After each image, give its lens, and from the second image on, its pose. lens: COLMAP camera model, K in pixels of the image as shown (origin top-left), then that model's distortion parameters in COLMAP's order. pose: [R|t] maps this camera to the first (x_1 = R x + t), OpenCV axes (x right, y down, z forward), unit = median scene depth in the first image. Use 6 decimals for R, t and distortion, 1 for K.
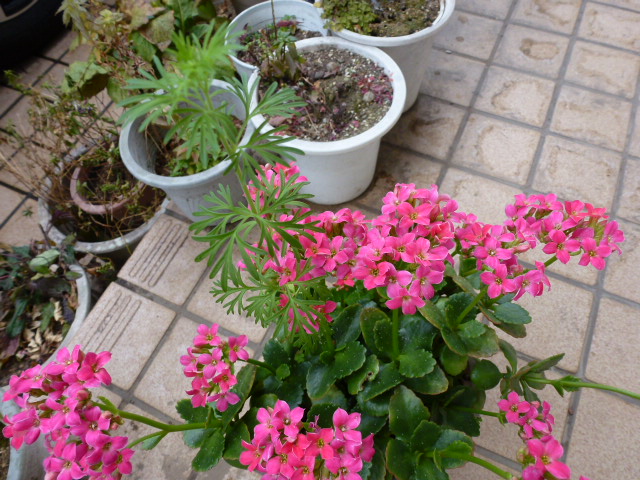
lens RADIAL K [[463.1, 0, 318.8], [0, 463.1, 242.8], [0, 0, 1]] dist [-0.069107, 0.034062]
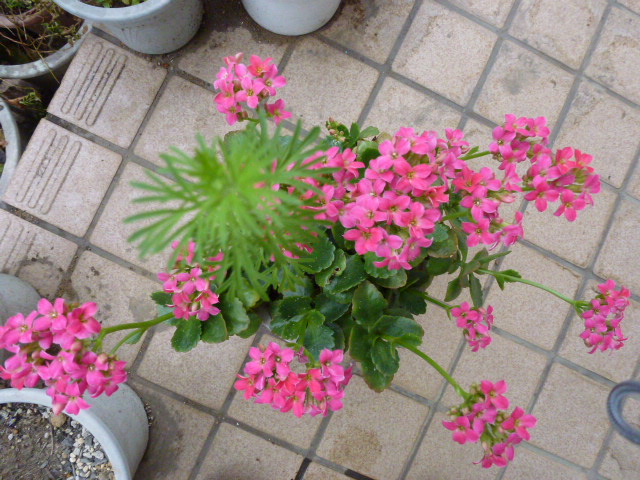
lens RADIAL K [[463.1, 0, 318.8], [0, 463.1, 242.8], [0, 0, 1]] dist [-0.069107, 0.034062]
pose [[0.989747, 0.002917, 0.142802, -0.045901], [-0.067616, 0.890238, 0.450450, -0.136057], [-0.125814, -0.455487, 0.881307, 0.047705]]
